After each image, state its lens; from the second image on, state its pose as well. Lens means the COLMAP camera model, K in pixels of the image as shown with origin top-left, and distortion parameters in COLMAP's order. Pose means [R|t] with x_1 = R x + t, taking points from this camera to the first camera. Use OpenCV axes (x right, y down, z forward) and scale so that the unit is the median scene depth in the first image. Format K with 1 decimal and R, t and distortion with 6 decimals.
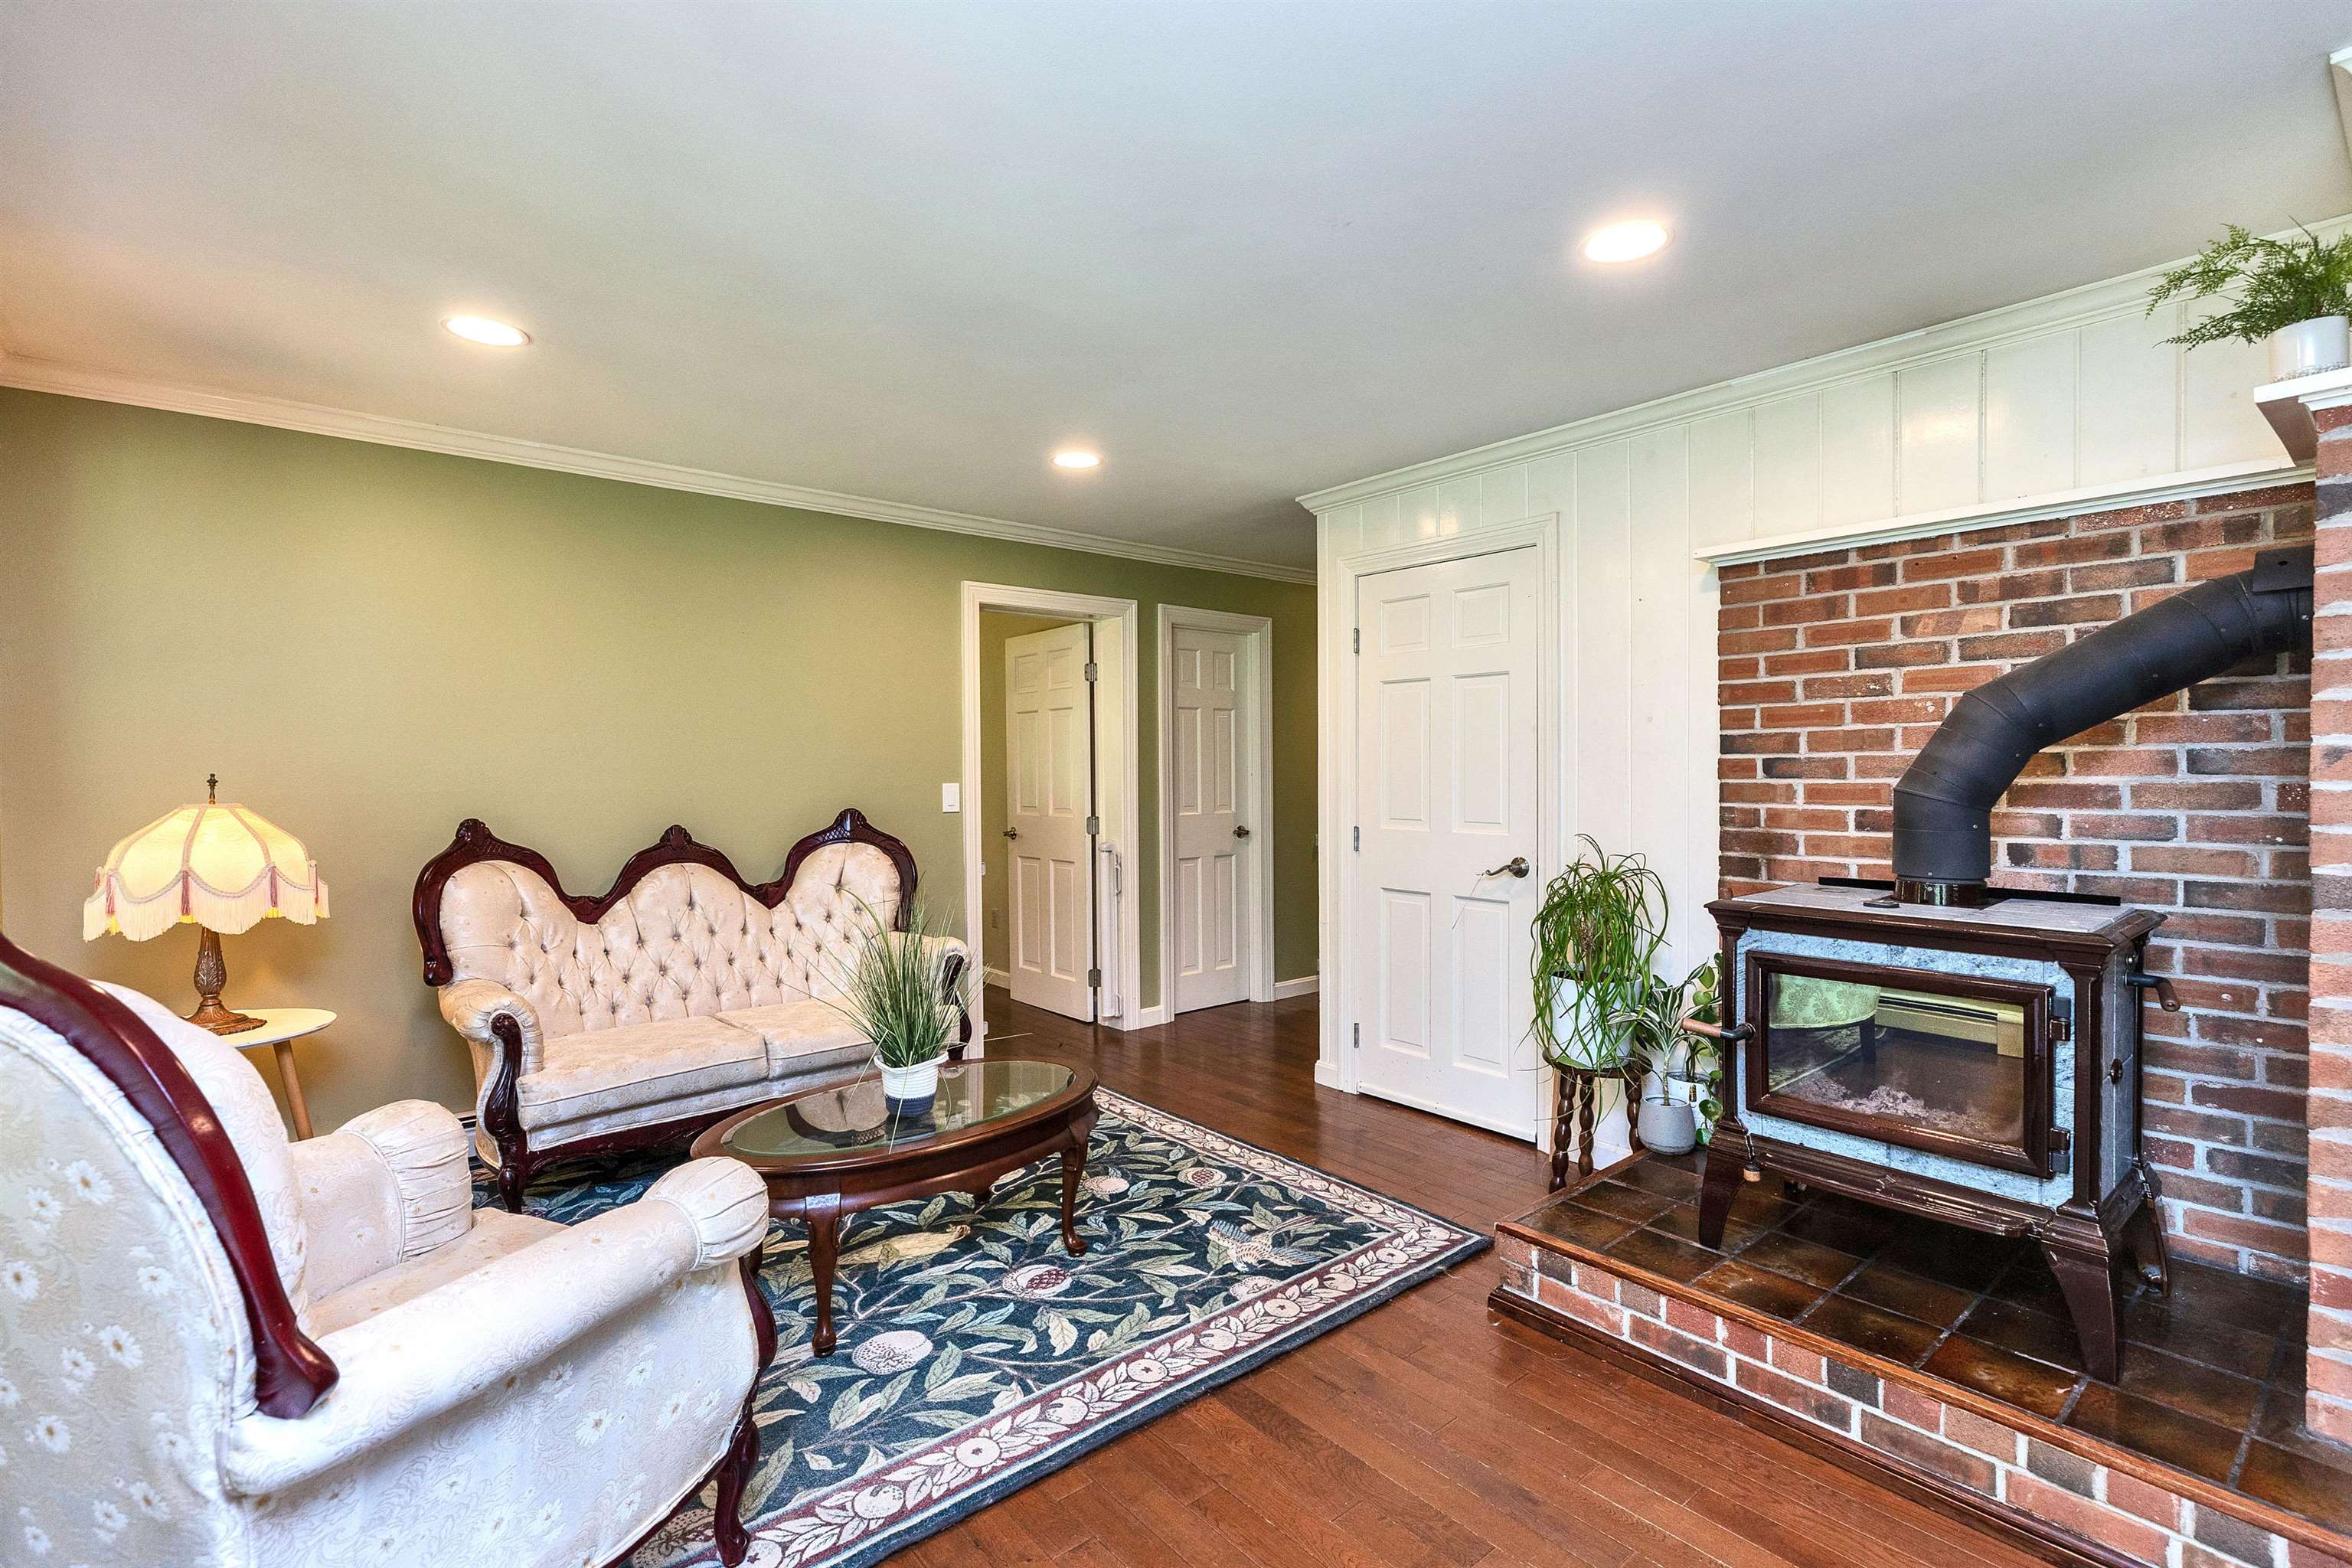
lens RADIAL K [[1063.7, 0, 1175.1], [0, 1063.7, 781.4], [0, 0, 1]] dist [0.003788, 0.000300]
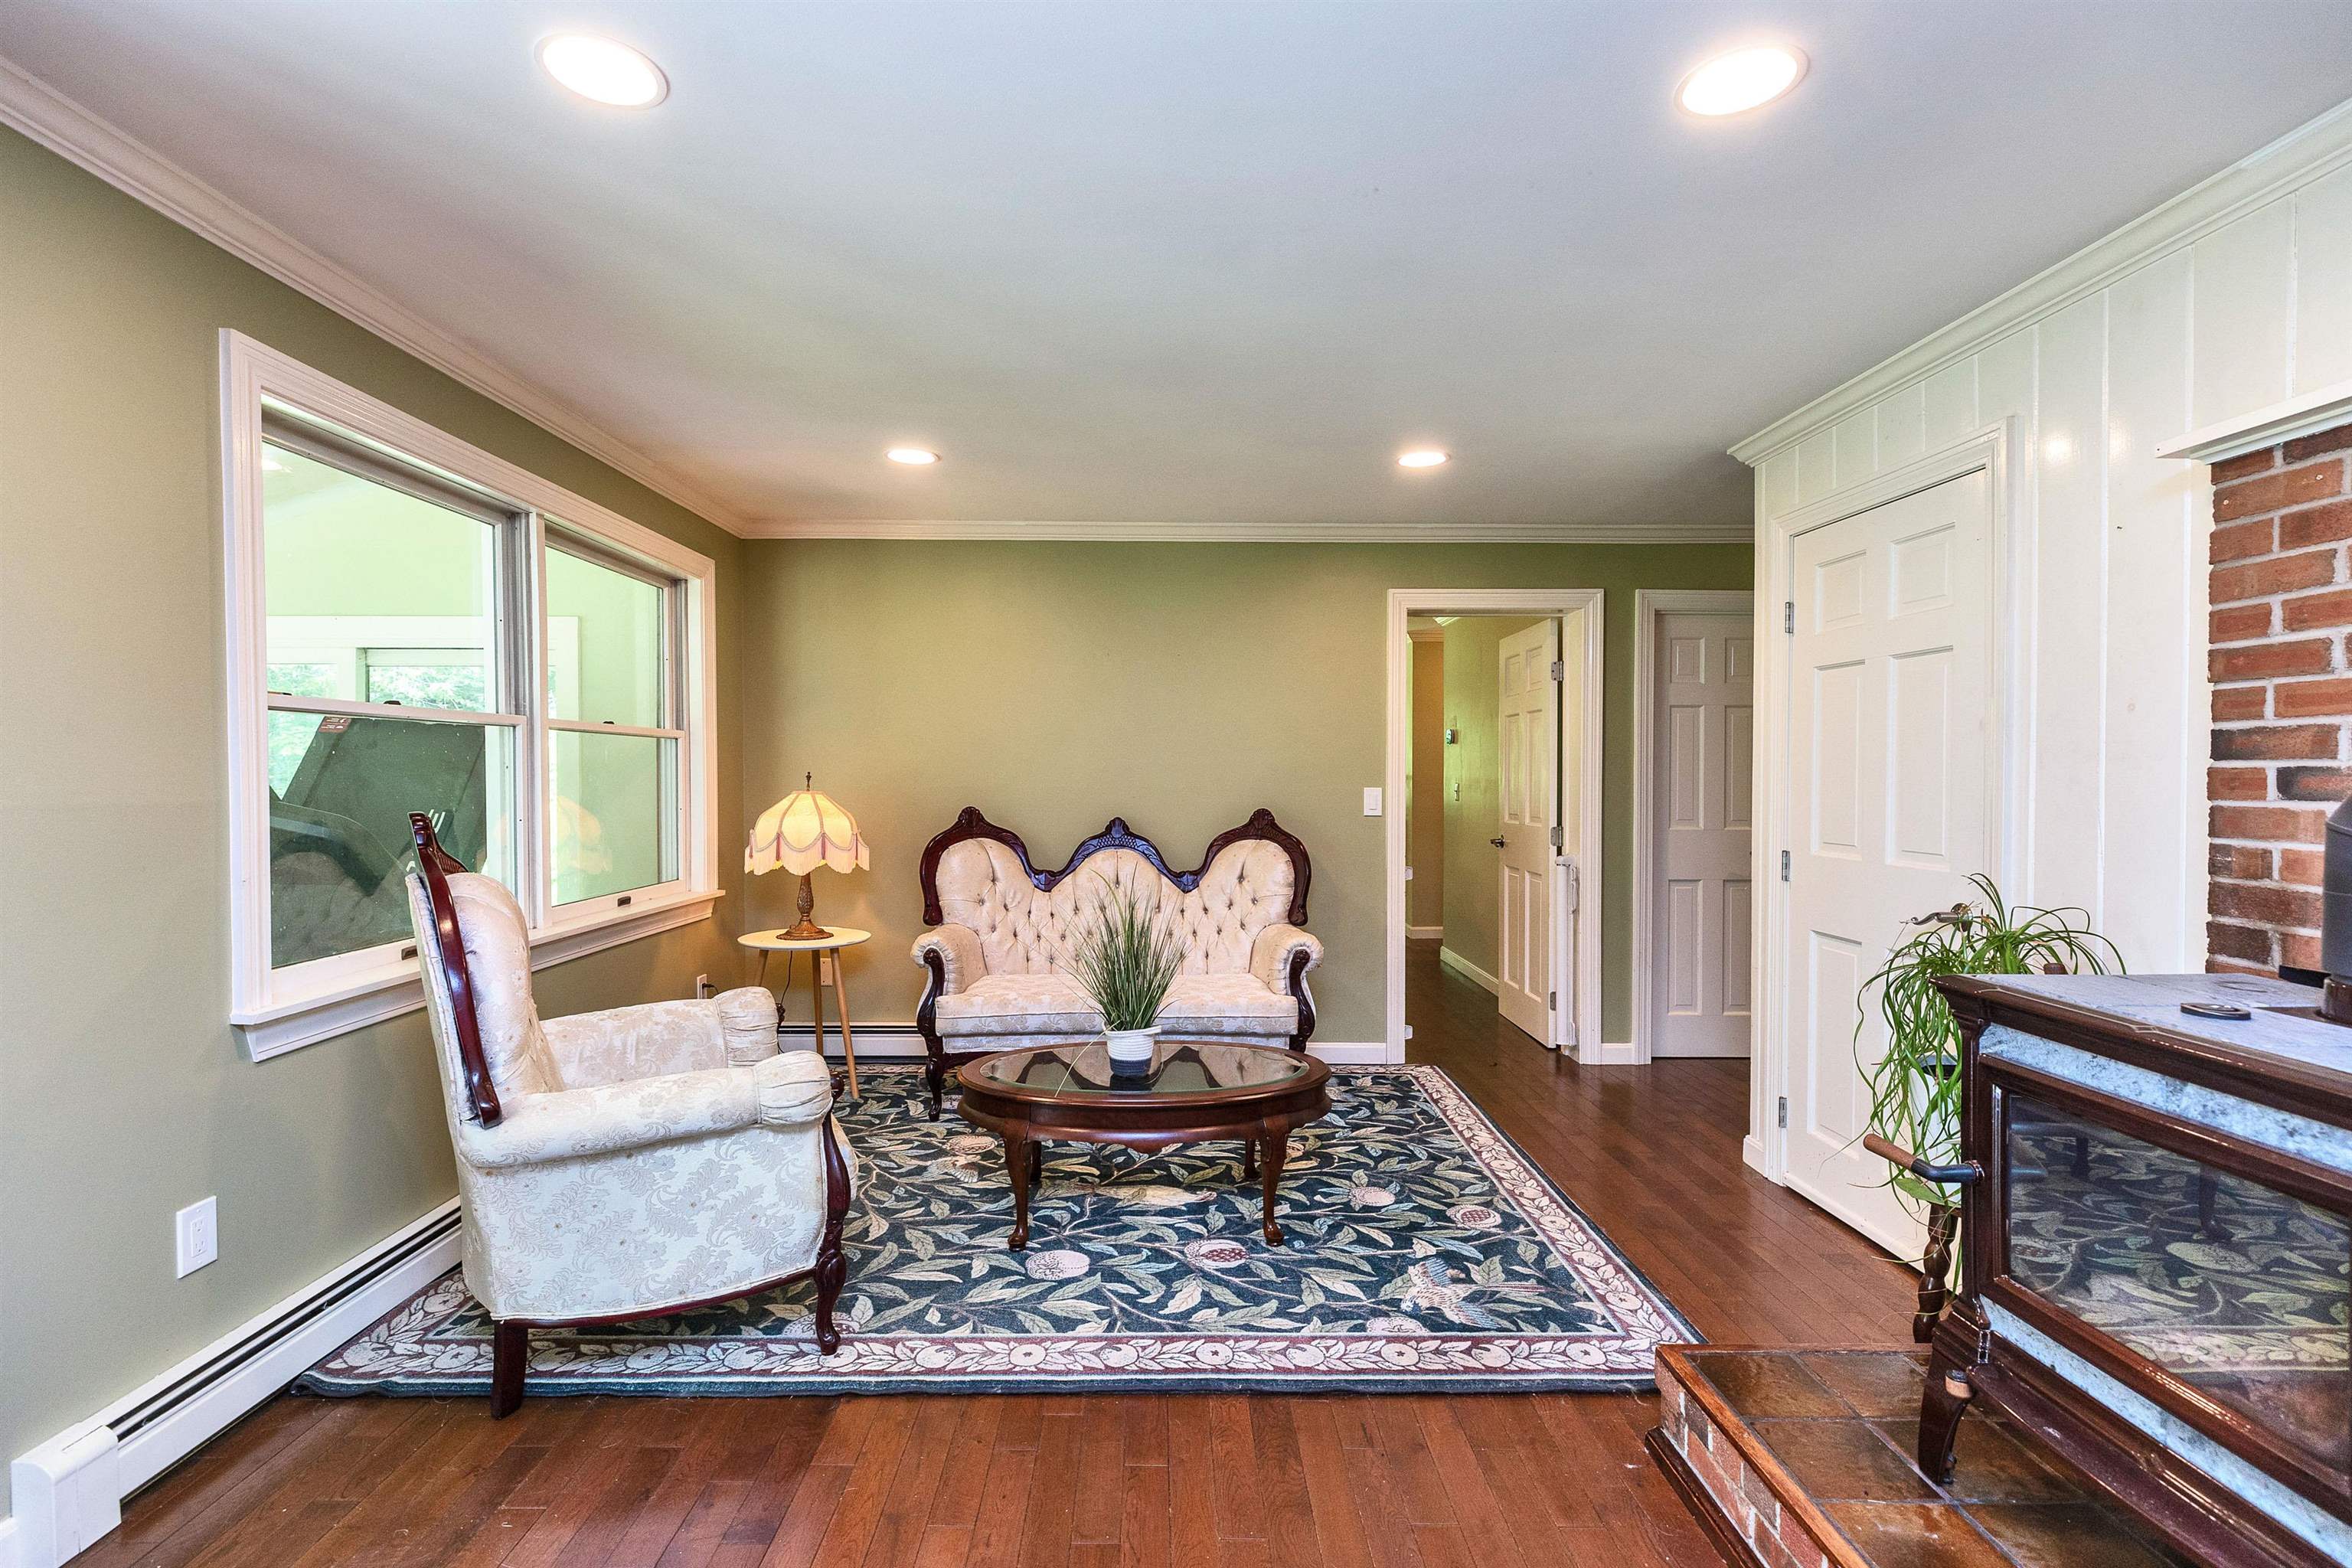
lens RADIAL K [[1063.7, 0, 1167.1], [0, 1063.7, 780.1], [0, 0, 1]] dist [0.003788, 0.000300]
pose [[0.773511, 0.013202, -0.633645, 0.442250], [-0.016607, 0.999862, 0.000559, -0.004103], [0.633565, 0.010090, 0.773624, 0.122111]]
